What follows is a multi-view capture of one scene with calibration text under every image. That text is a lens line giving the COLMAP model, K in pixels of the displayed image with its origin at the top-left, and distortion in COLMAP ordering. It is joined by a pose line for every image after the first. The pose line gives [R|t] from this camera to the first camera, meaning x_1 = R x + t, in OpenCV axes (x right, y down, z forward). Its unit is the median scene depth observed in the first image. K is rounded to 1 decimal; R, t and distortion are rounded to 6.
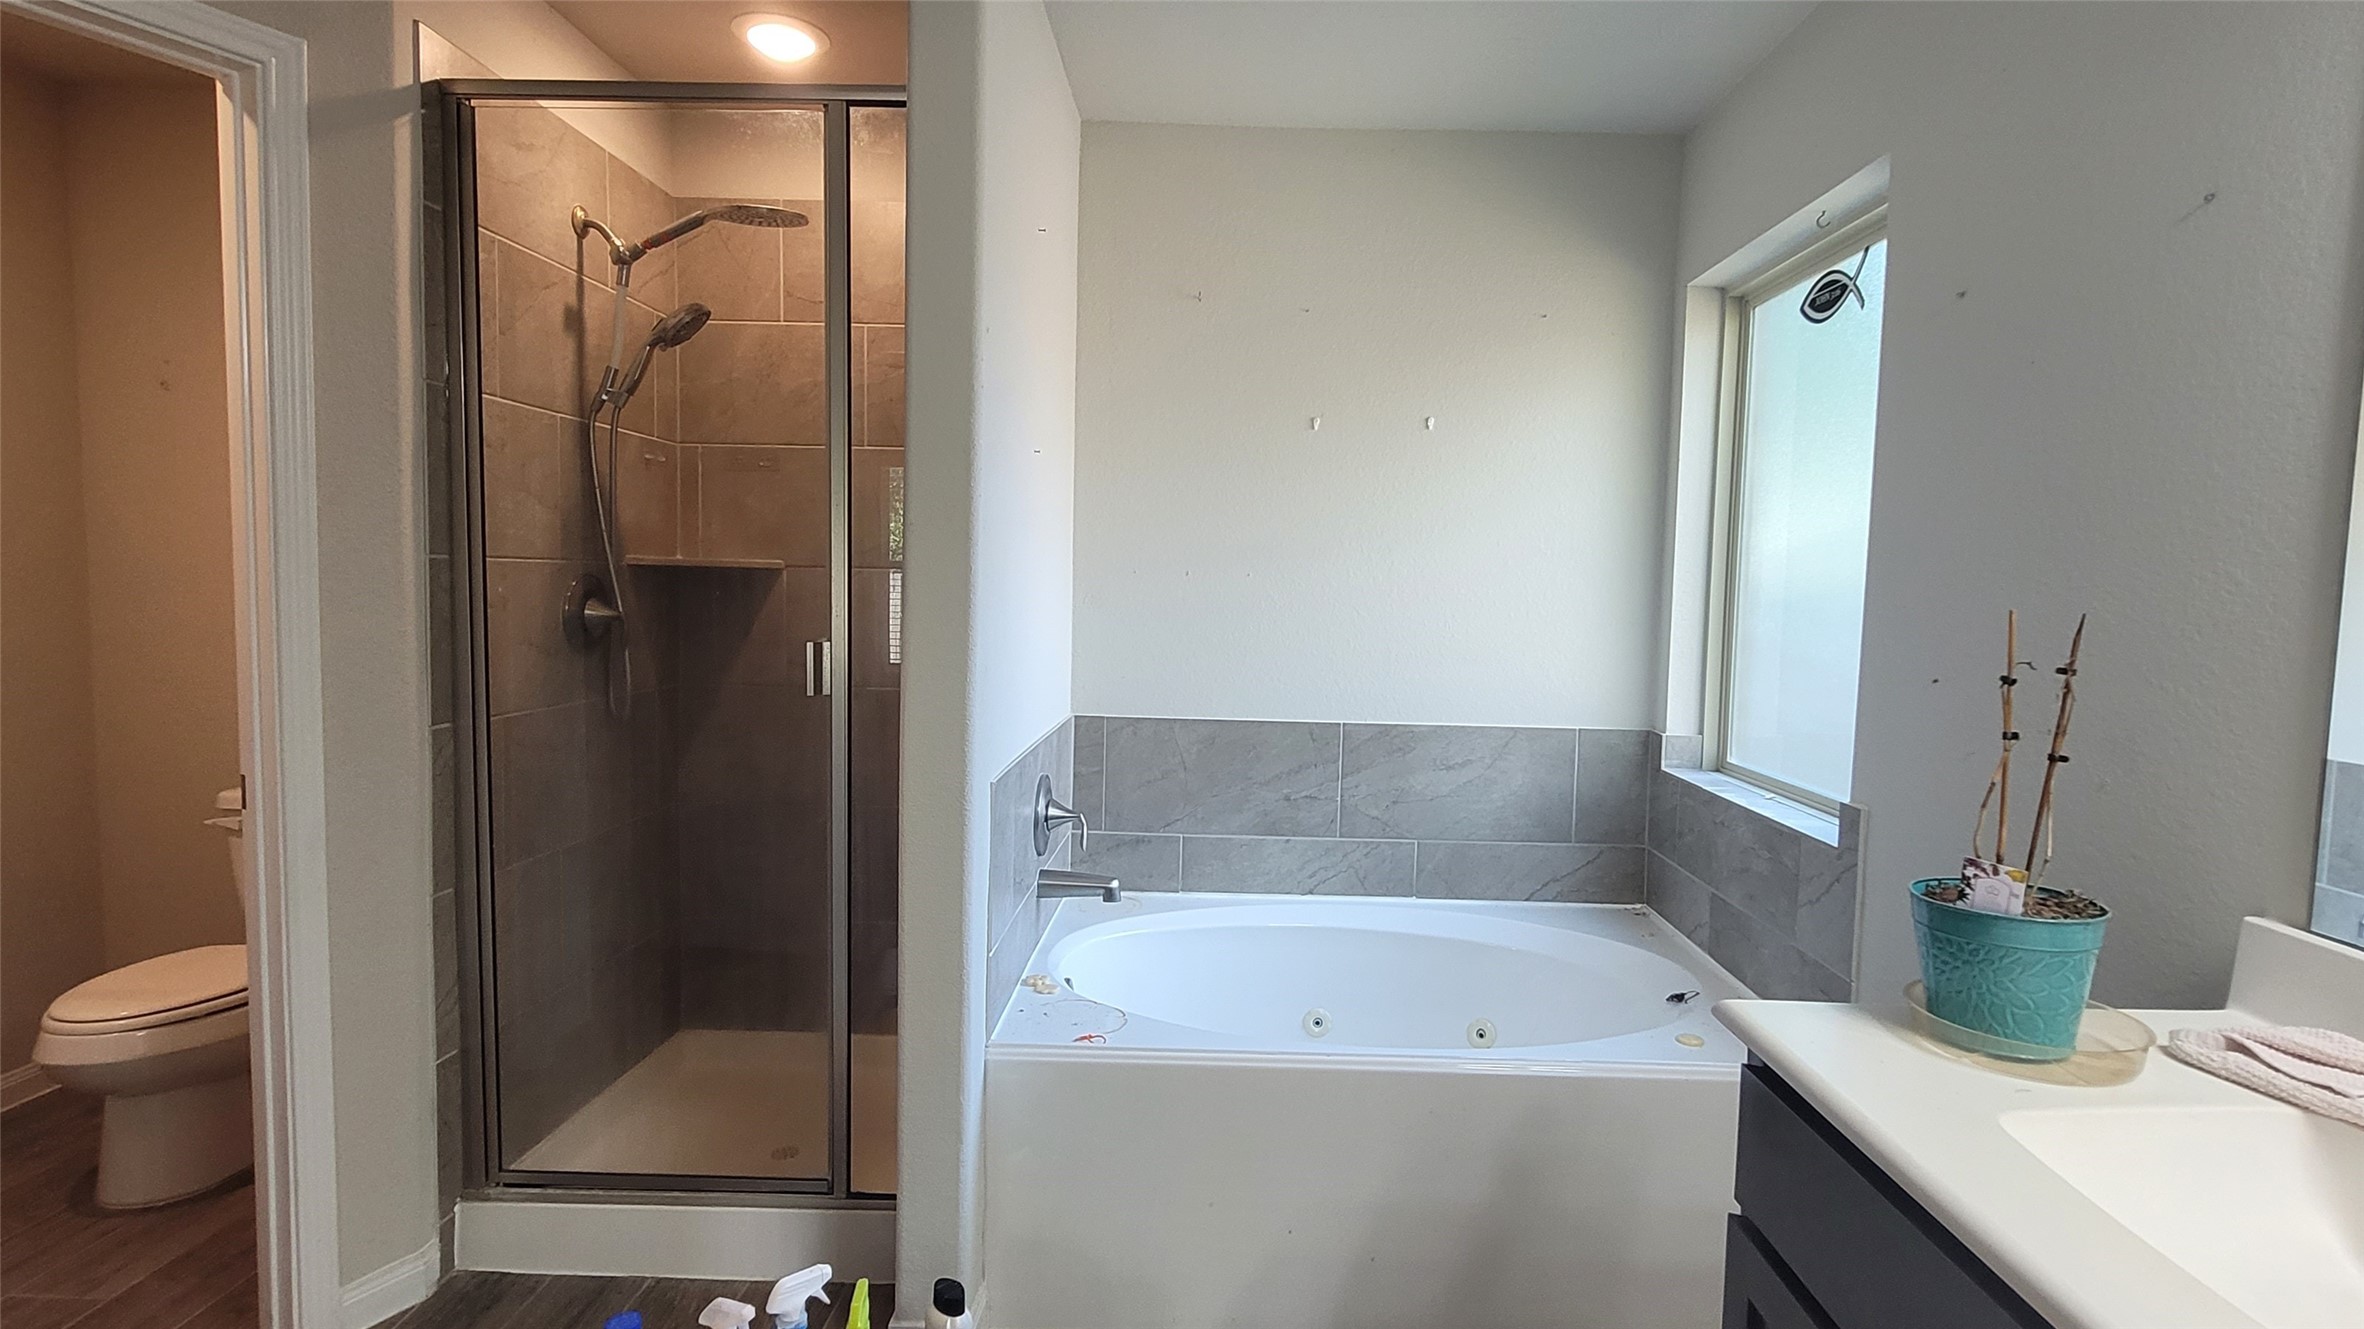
lens RADIAL K [[1171.9, 0, 1199.5], [0, 1171.9, 663.4], [0, 0, 1]] dist [0.001899, -0.001023]
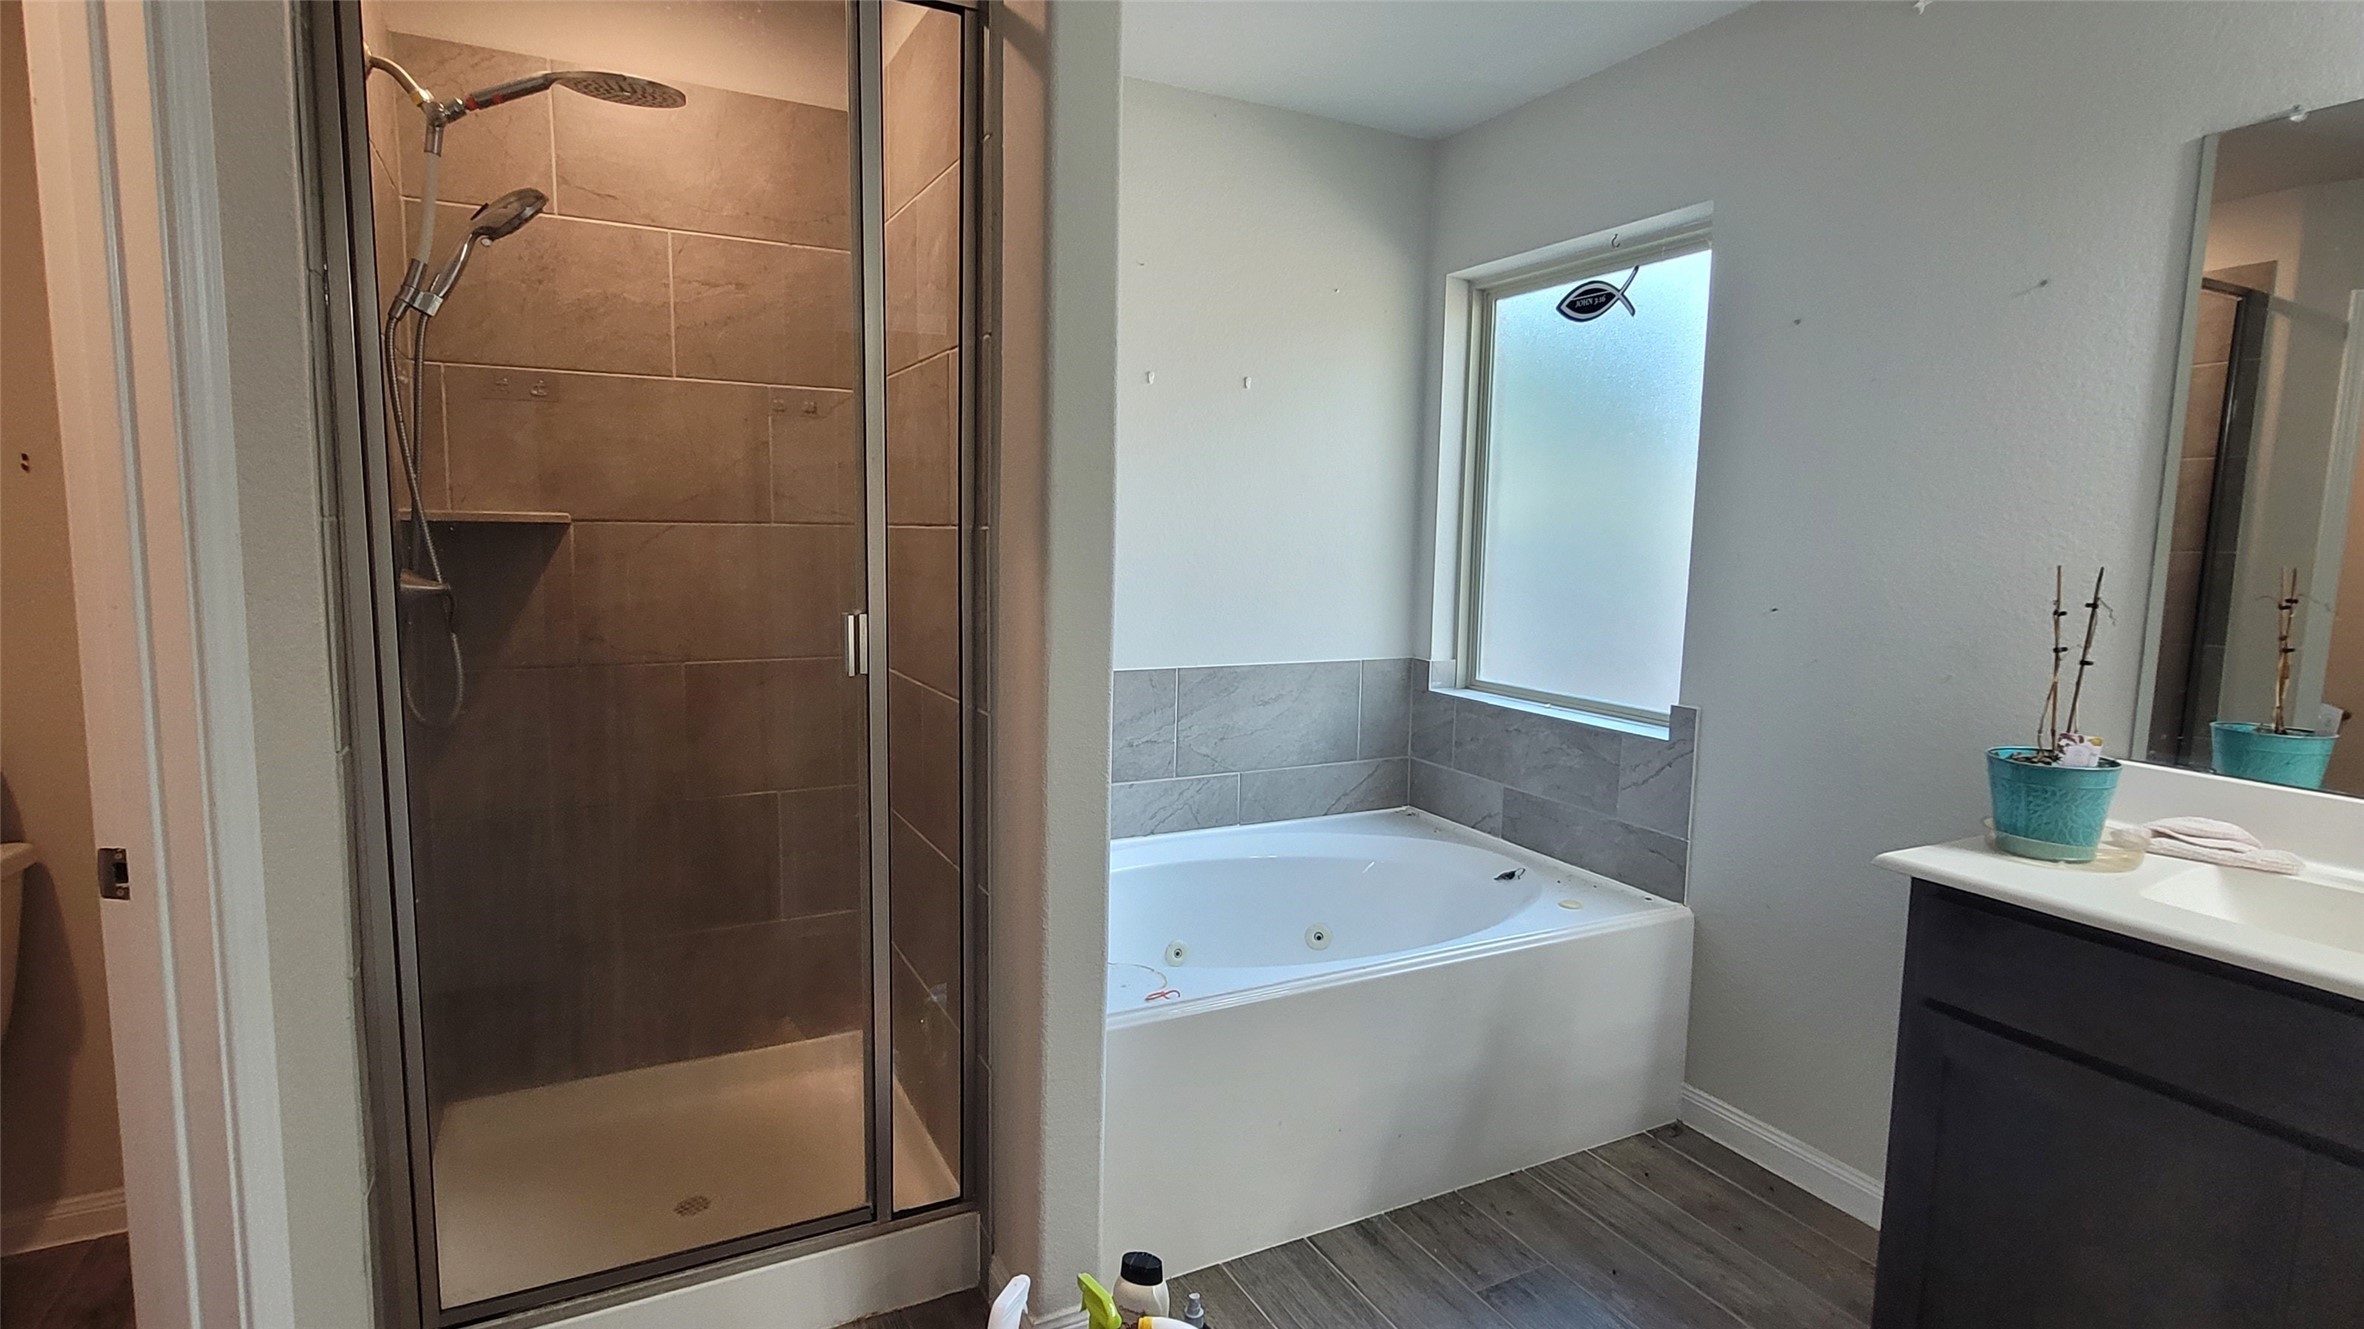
lens RADIAL K [[1171.9, 0, 1181.8], [0, 1171.9, 663.2], [0, 0, 1]] dist [0.001899, -0.001023]
pose [[0.883096, -0.060969, 0.465215, -0.401807], [0.035257, 0.997341, 0.063781, -0.022568], [-0.467866, -0.039923, 0.882897, 0.082718]]
